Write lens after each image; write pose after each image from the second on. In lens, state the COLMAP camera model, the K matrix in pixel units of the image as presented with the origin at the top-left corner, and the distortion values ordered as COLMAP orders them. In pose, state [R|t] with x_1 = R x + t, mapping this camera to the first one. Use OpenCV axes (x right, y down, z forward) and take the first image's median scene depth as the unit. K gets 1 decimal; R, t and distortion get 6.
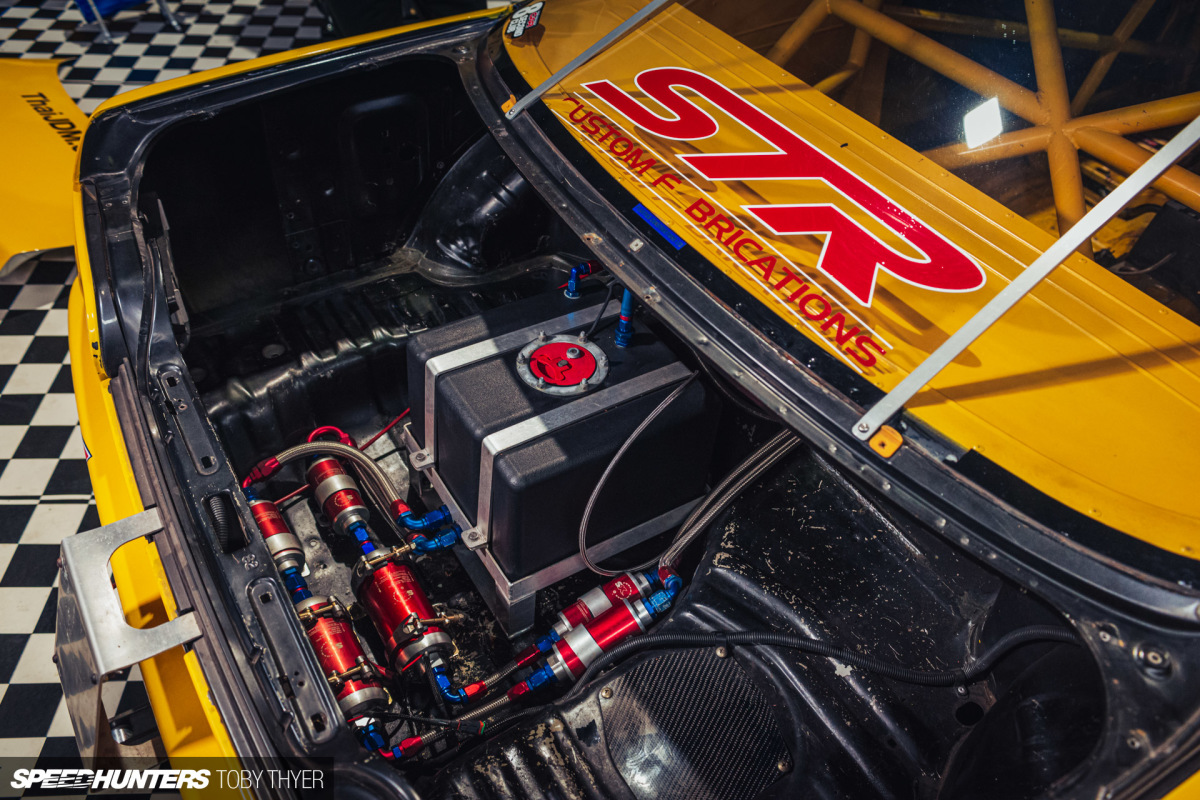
lens RADIAL K [[911.1, 0, 600.0], [0, 911.1, 400.0], [0, 0, 1]] dist [-0.007859, 0.000250]
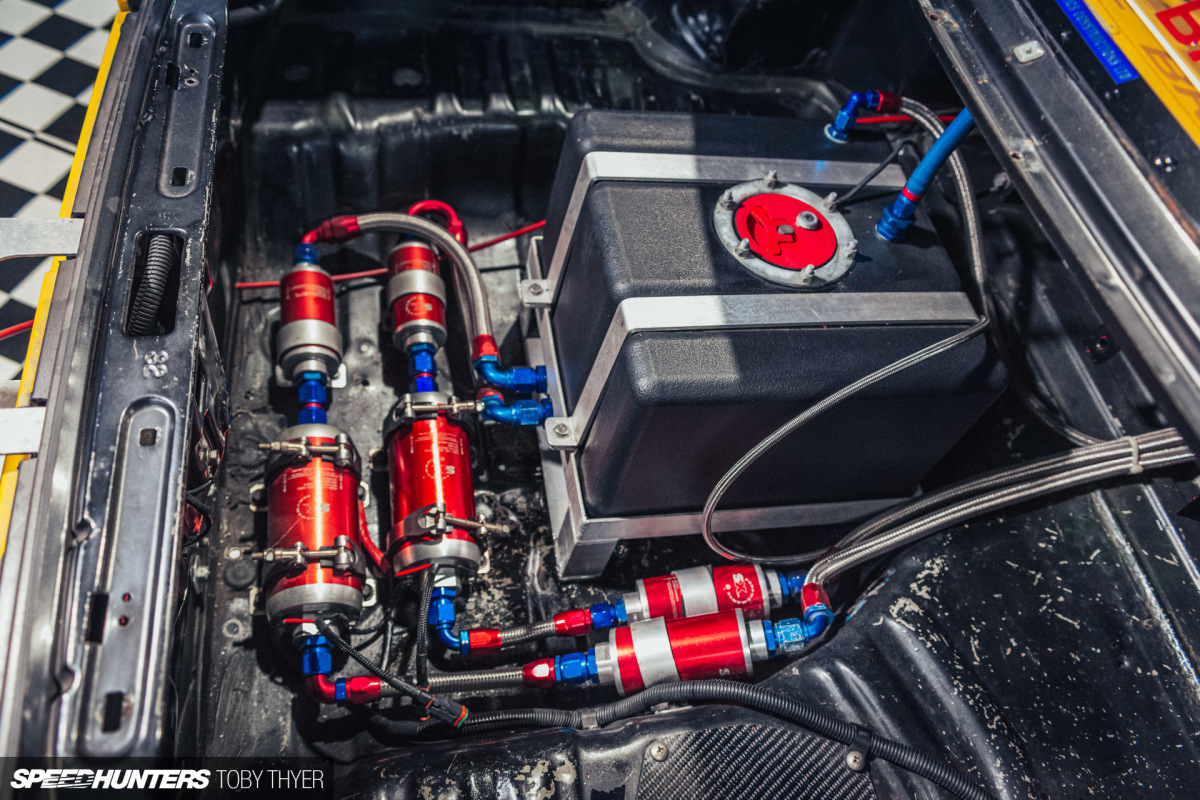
lens RADIAL K [[911.1, 0, 600.0], [0, 911.1, 400.0], [0, 0, 1]] dist [-0.007859, 0.000250]
pose [[0.918925, 0.371189, -0.133398, -0.031283], [-0.346257, 0.921124, 0.177868, 0.000326], [0.188899, -0.117258, 0.974971, 0.350425]]
